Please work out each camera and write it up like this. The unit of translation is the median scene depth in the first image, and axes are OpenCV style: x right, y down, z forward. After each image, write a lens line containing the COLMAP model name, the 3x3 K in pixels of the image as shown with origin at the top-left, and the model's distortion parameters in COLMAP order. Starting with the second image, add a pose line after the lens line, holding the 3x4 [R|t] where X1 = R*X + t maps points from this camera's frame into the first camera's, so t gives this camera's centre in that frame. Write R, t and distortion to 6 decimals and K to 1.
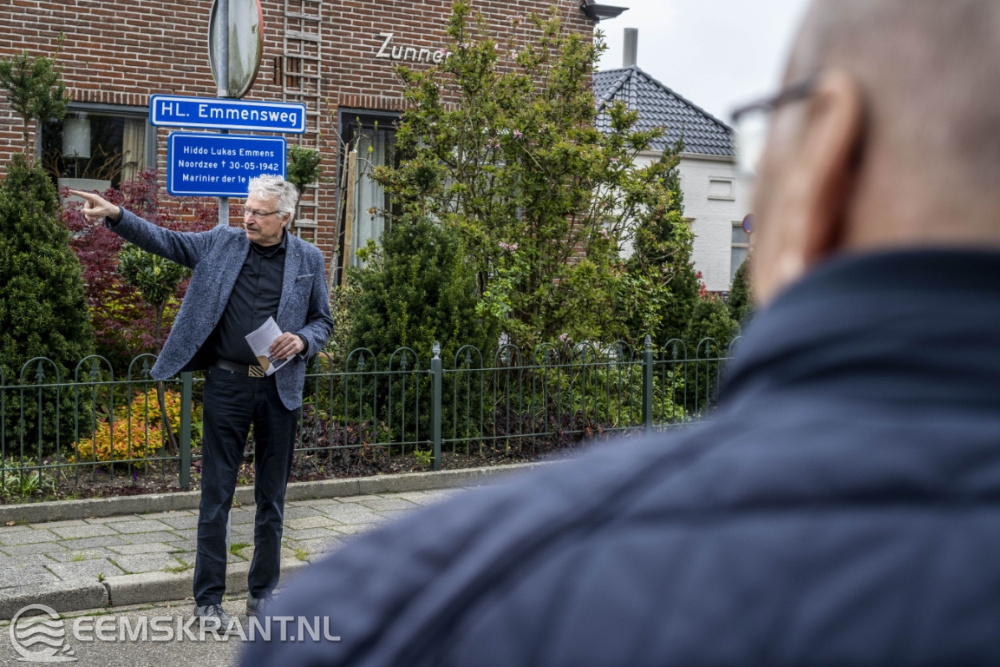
lens RADIAL K [[1580.8, 0, 504.4], [0, 1580.8, 322.9], [0, 0, 1]] dist [-0.012045, 0.000000]
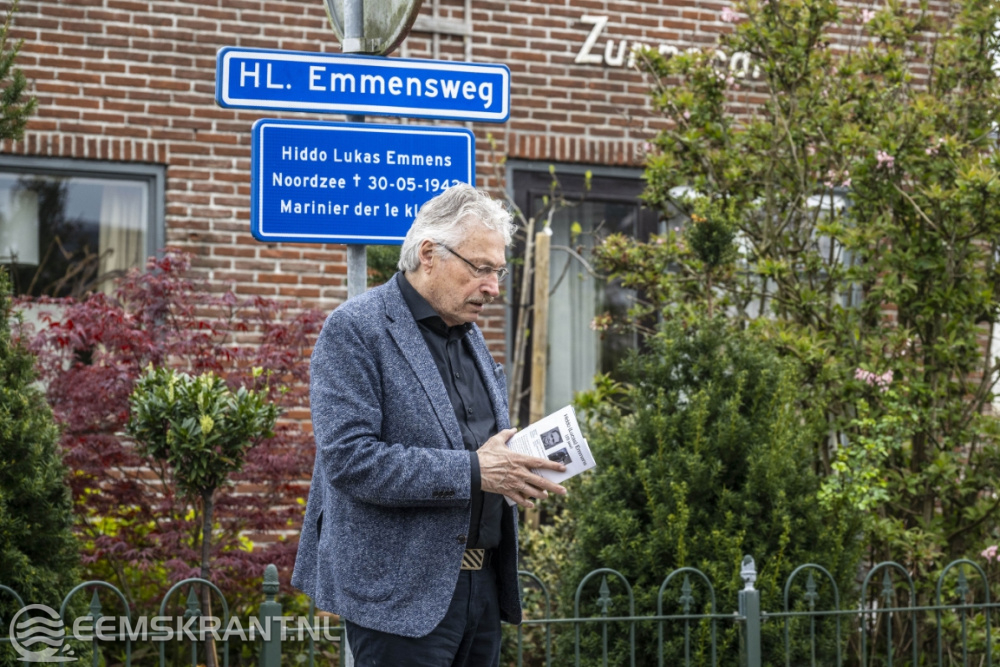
lens RADIAL K [[3068.1, 0, 585.9], [0, 3068.1, 318.3], [0, 0, 1]] dist [-0.004843, 0.000000]
pose [[0.997877, -0.030316, -0.057633, -0.032716], [0.023828, 0.993634, -0.110105, 0.039156], [0.060604, 0.108498, 0.992248, 0.011362]]
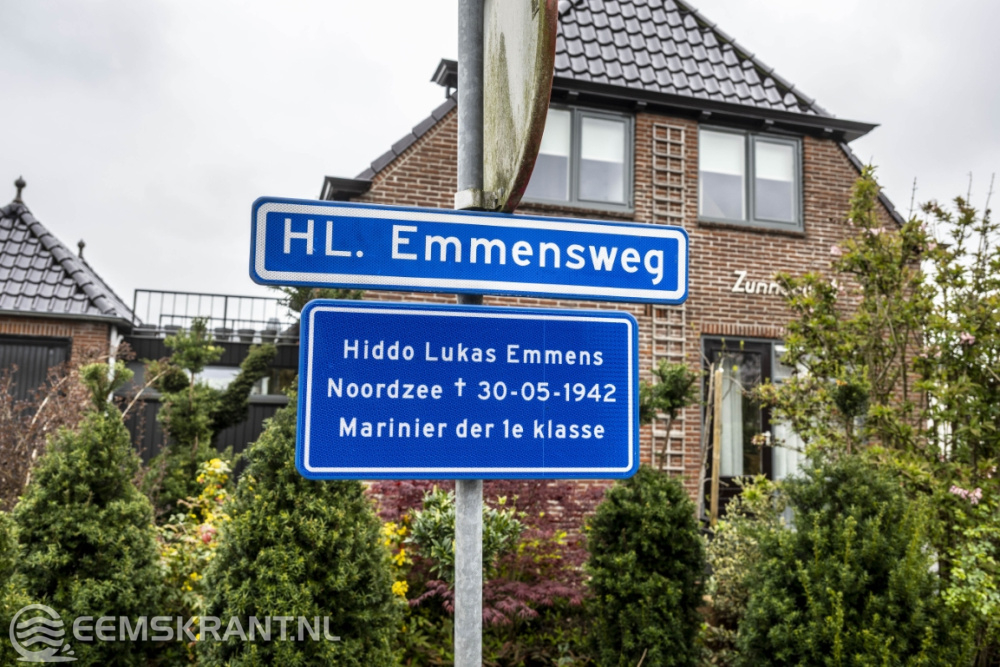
lens RADIAL K [[794.0, 0, 493.5], [0, 794.0, 321.2], [0, 0, 1]] dist [-0.009076, 0.008949]
pose [[0.941586, -0.041699, -0.334182, -0.076603], [-0.018283, 0.984512, -0.174359, -0.058660], [0.336277, 0.170284, 0.926240, 0.581211]]
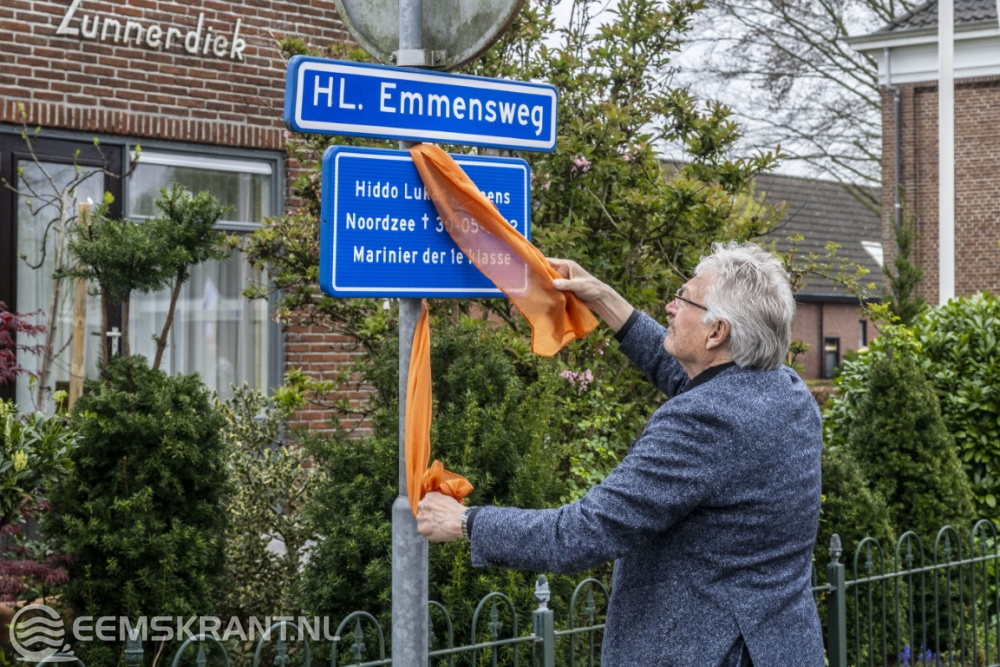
lens RADIAL K [[2275.6, 0, 532.4], [0, 2275.6, 277.4], [0, 0, 1]] dist [0.054875, 0.000000]
pose [[0.956549, -0.017953, 0.291017, -0.230250], [0.040215, 0.996687, -0.070697, -0.028362], [-0.288784, 0.079329, 0.954102, 0.281640]]
